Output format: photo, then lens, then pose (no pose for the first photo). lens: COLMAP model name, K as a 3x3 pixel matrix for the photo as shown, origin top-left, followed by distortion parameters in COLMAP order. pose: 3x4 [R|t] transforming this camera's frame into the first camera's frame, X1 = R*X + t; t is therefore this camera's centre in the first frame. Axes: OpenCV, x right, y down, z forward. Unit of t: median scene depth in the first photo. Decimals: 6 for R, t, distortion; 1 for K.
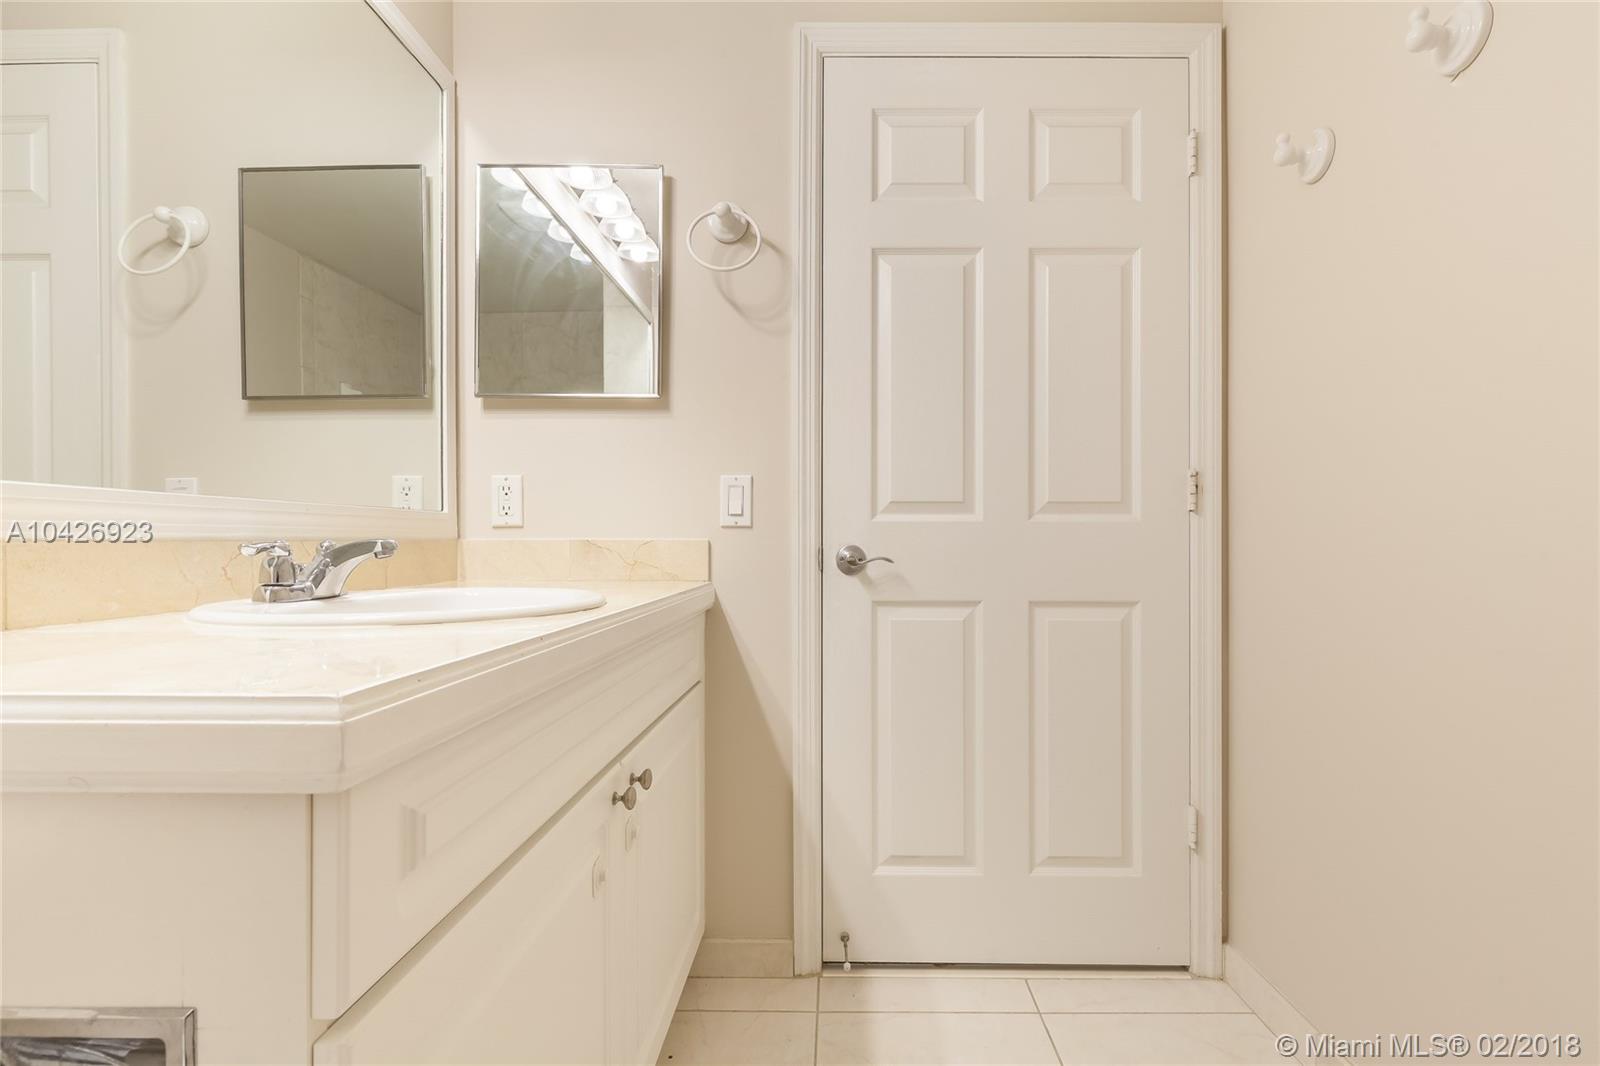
lens RADIAL K [[725.8, 0, 808.1], [0, 725.8, 538.7], [0, 0, 1]] dist [-0.000153, 0.000468]
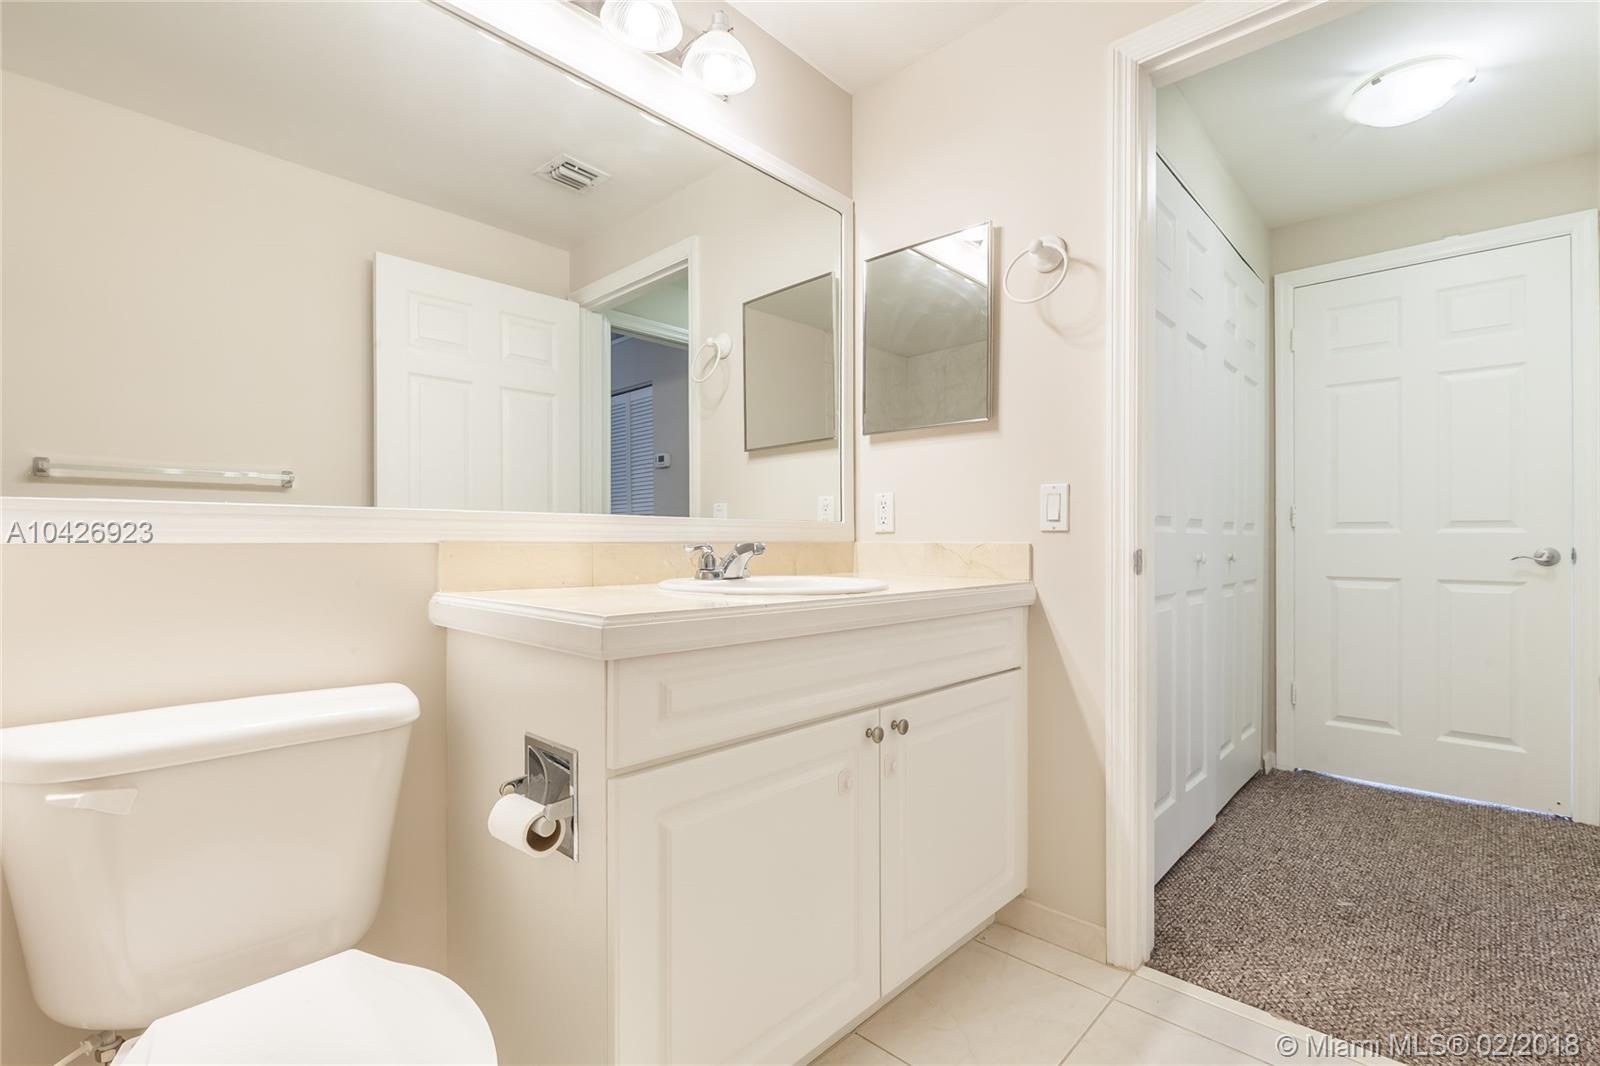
lens RADIAL K [[725.8, 0, 805.1], [0, 725.8, 540.7], [0, 0, 1]] dist [-0.000153, 0.000468]
pose [[0.737895, -0.000195, -0.674916, 0.361181], [0.000316, 1.000000, 0.000057, -0.002106], [0.674916, -0.000255, 0.737895, -0.055762]]
